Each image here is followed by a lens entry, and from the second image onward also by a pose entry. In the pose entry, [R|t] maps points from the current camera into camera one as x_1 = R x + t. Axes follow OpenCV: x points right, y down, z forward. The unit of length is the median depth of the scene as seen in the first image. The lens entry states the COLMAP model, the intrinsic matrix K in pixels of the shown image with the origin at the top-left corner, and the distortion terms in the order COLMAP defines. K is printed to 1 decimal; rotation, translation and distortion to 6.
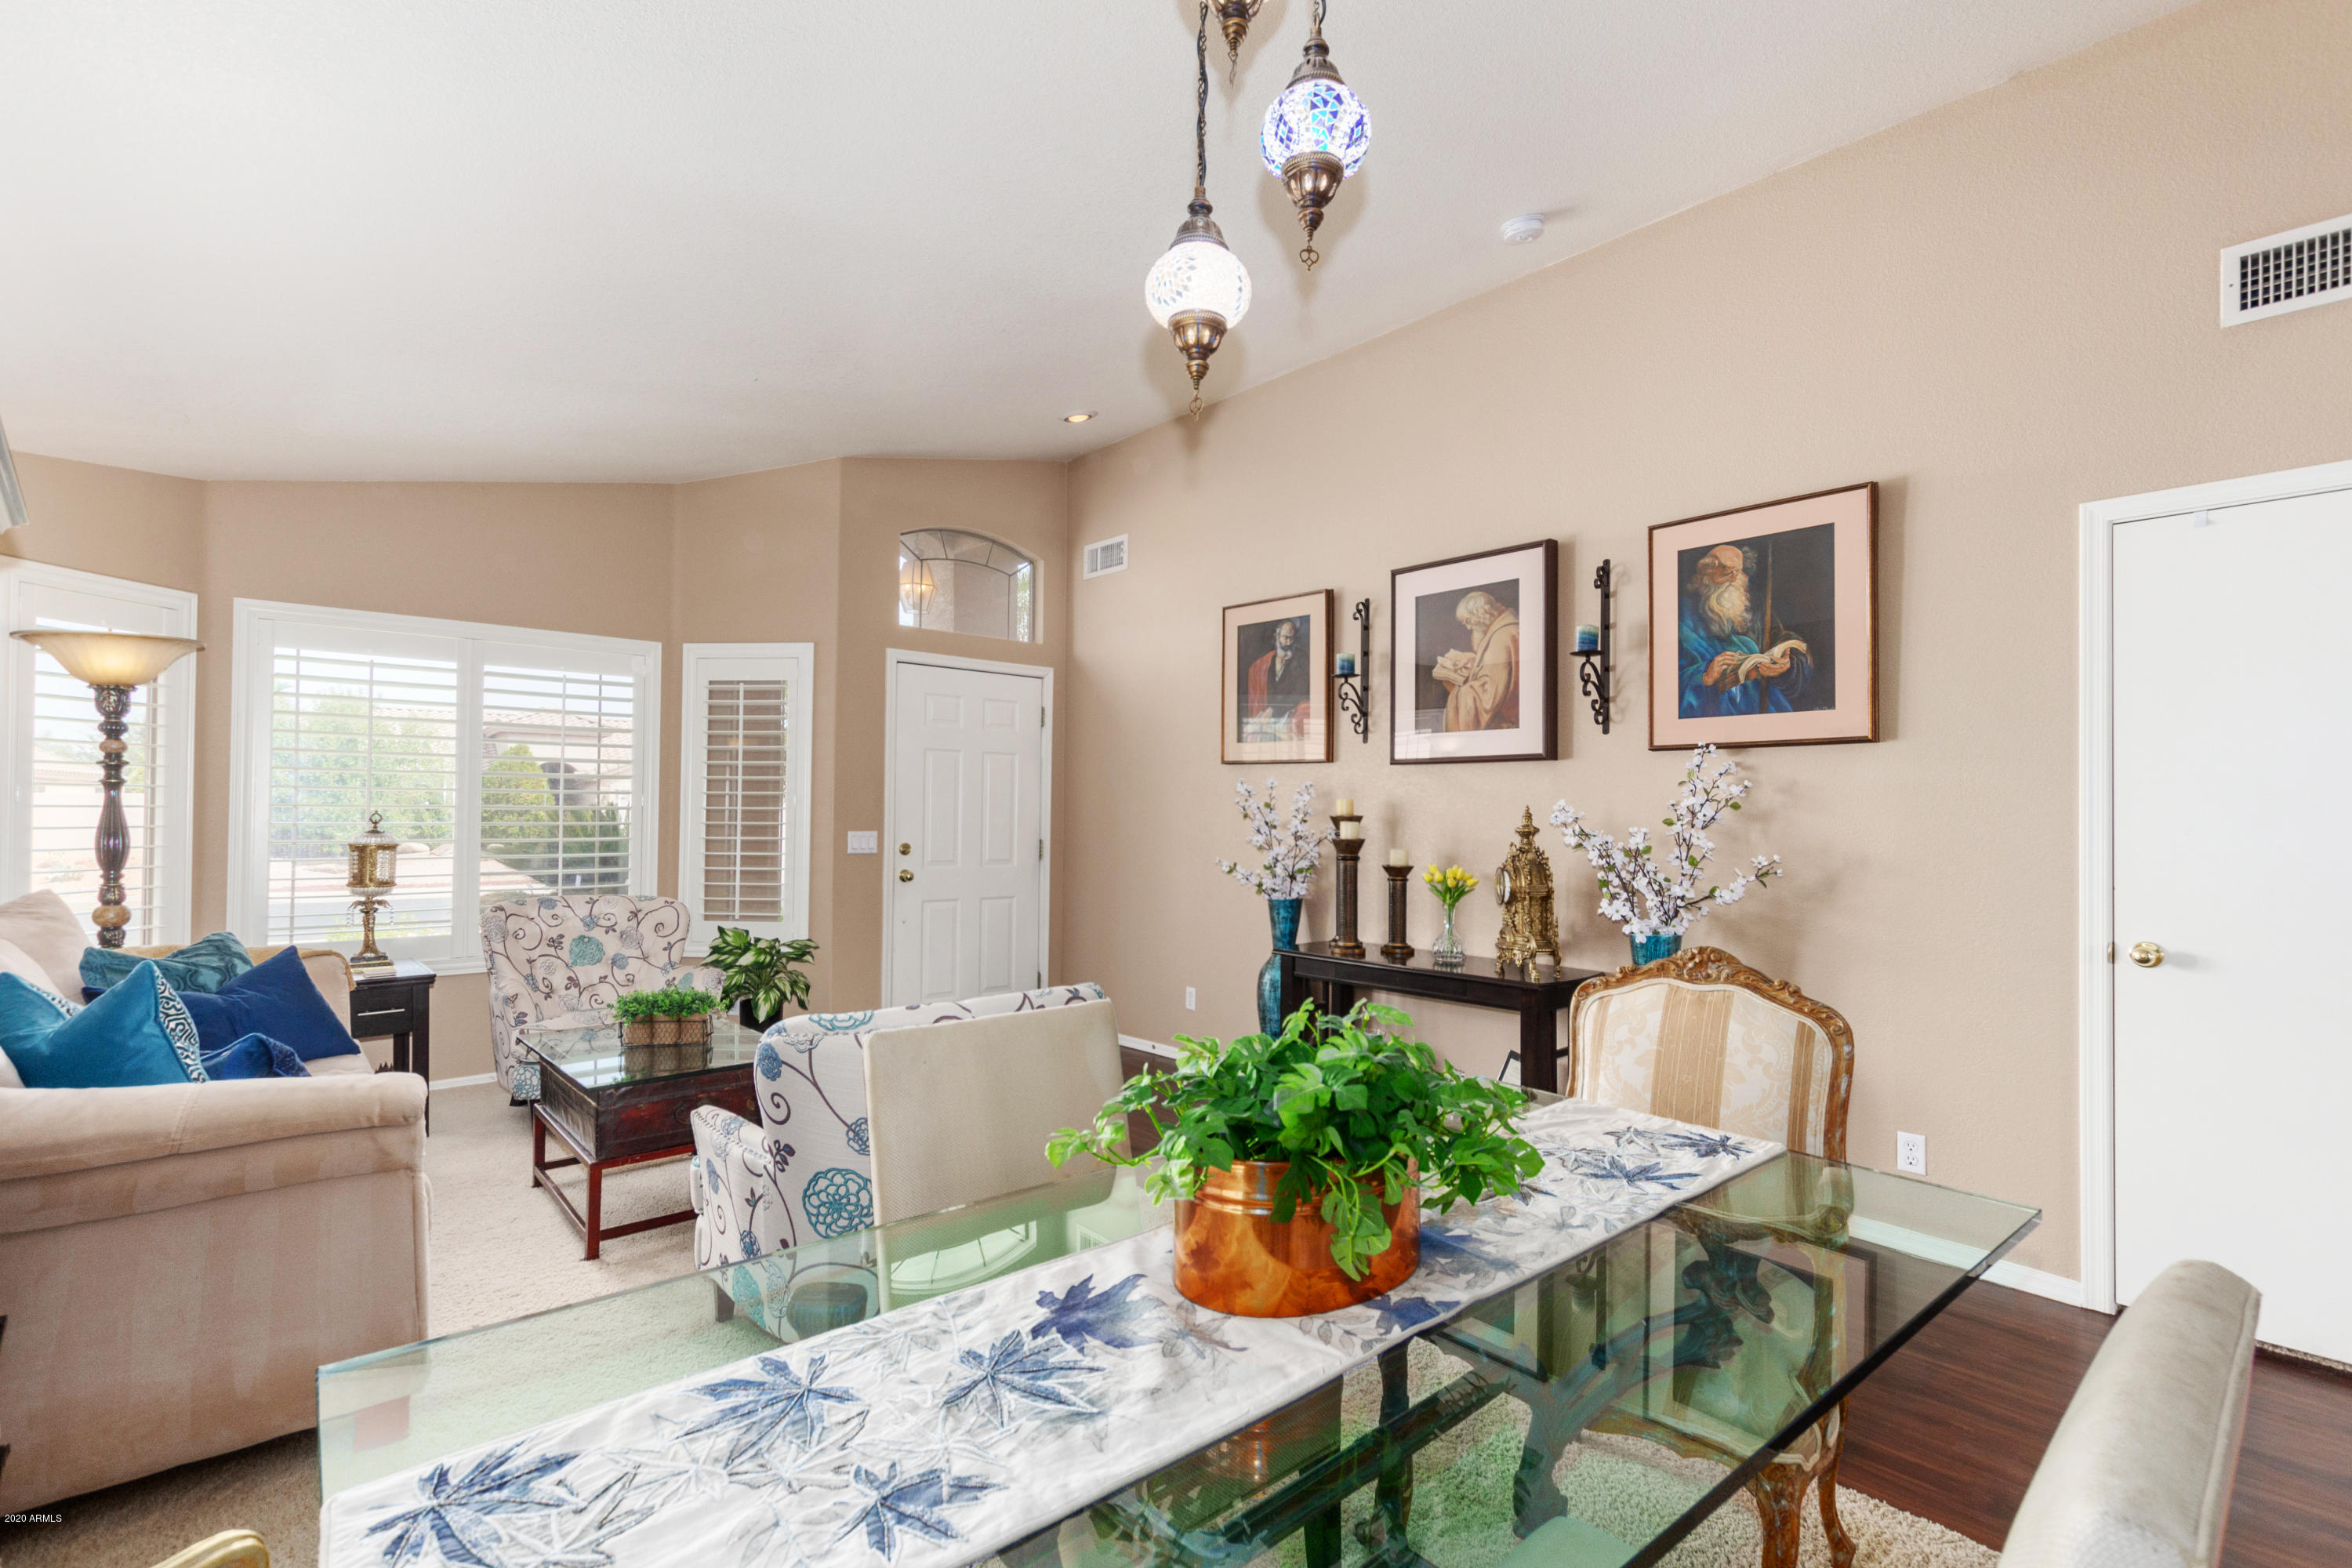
lens RADIAL K [[1072.0, 0, 1183.6], [0, 1072.0, 797.6], [0, 0, 1]] dist [0.007566, 0.000091]
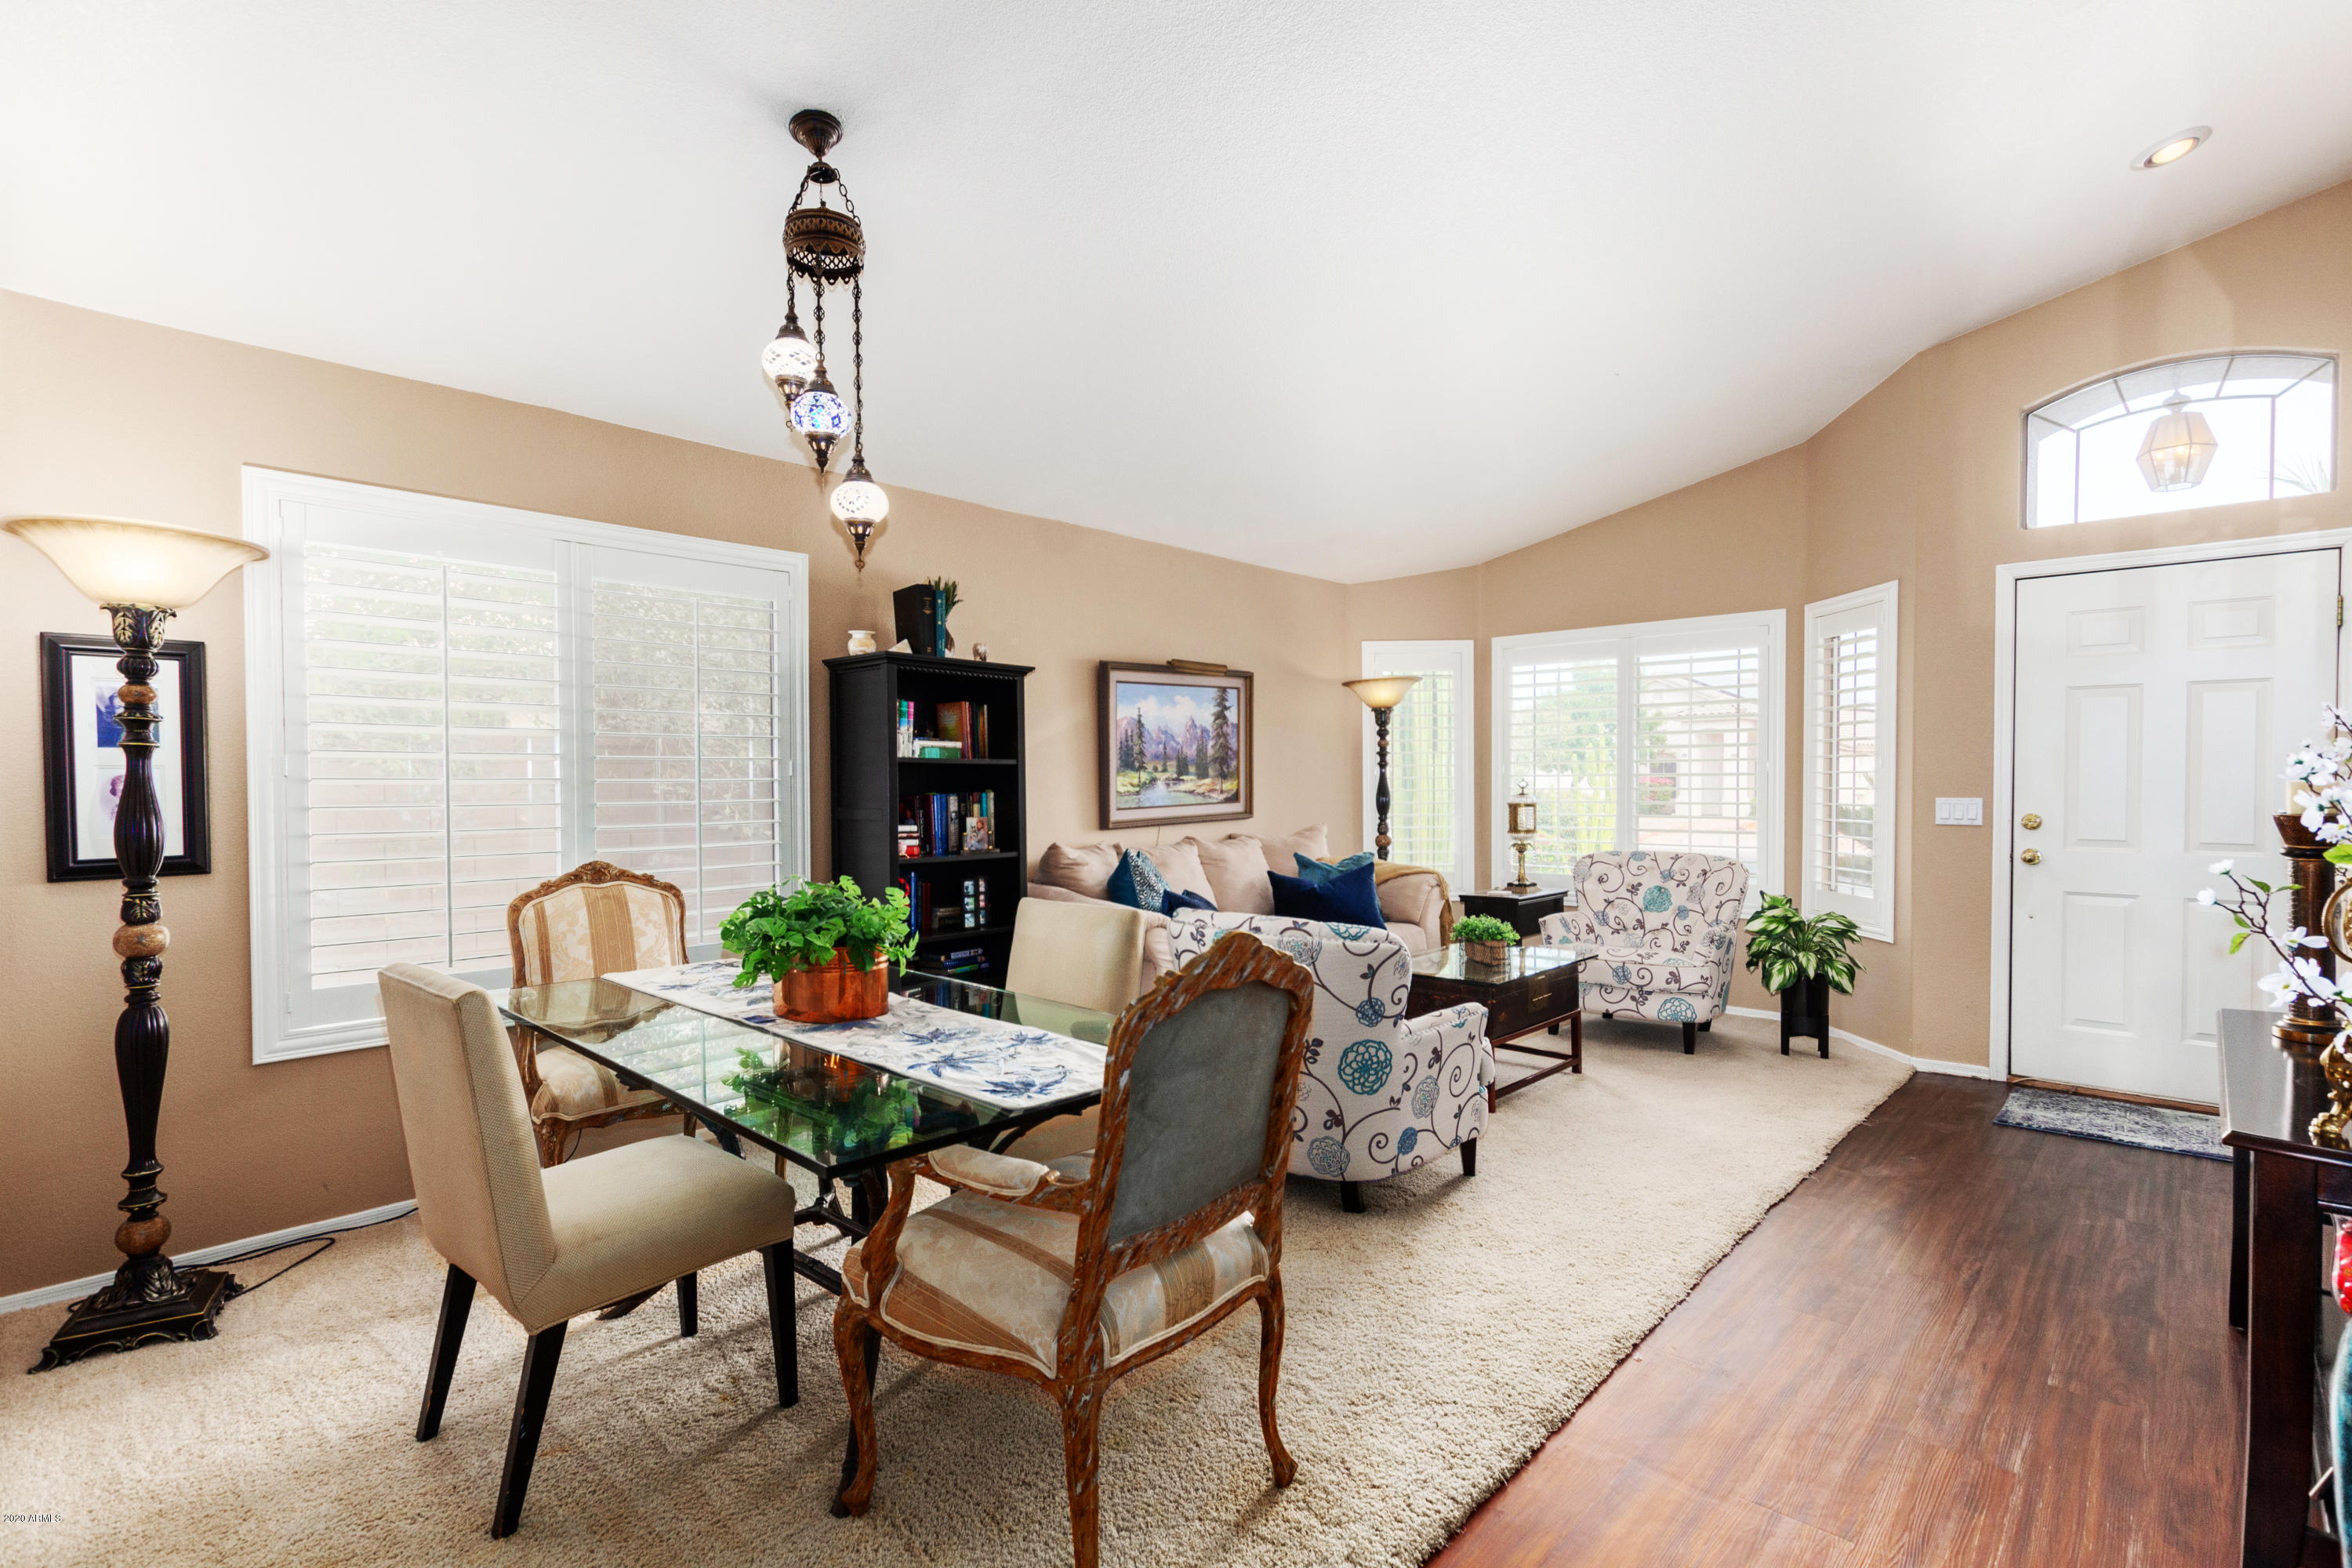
lens RADIAL K [[1134.9, 0, 1178.3], [0, 1134.9, 793.8], [0, 0, 1]] dist [0.023189, -0.010192]
pose [[0.067125, 0.006965, -0.997720, 0.661386], [0.021421, 0.999735, 0.008420, 0.009313], [0.997515, -0.021938, 0.066958, 0.439584]]
